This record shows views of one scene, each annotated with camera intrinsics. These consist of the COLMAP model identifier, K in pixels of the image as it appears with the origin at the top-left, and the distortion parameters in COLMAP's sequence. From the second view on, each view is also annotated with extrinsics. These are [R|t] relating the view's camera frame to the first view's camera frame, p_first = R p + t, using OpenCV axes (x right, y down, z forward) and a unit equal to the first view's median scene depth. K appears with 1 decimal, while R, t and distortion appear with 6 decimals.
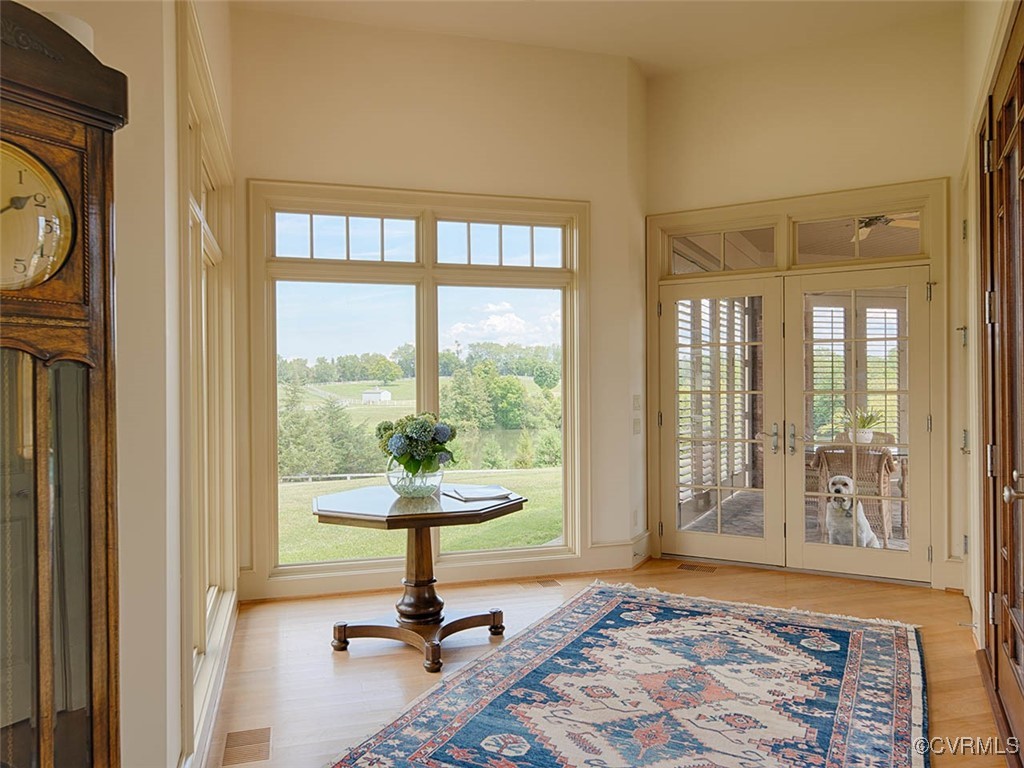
lens RADIAL K [[734.2, 0, 513.0], [0, 734.2, 384.3], [0, 0, 1]] dist [-0.001433, 0.000359]
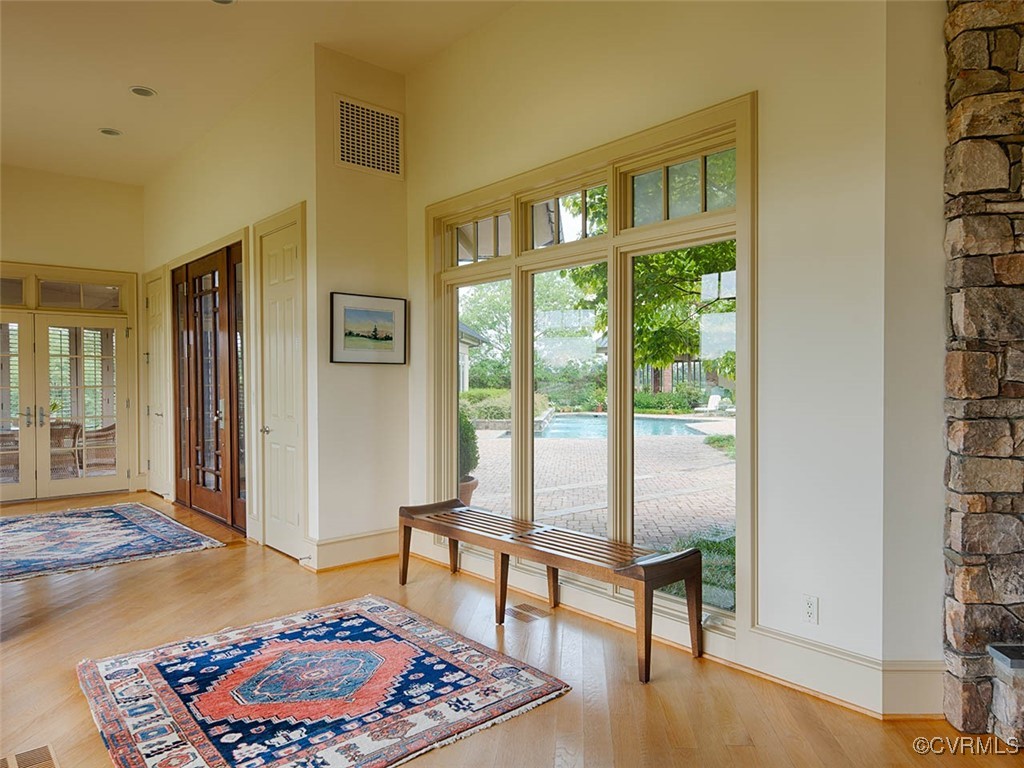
lens RADIAL K [[660.3, 0, 512.9], [0, 660.3, 385.6], [0, 0, 1]] dist [0.002632, 0.000676]
pose [[0.348019, 0.000359, 0.937487, -0.627906], [-0.000596, 1.000000, -0.000161, 0.006676], [-0.937487, -0.000502, 0.348019, -0.470656]]
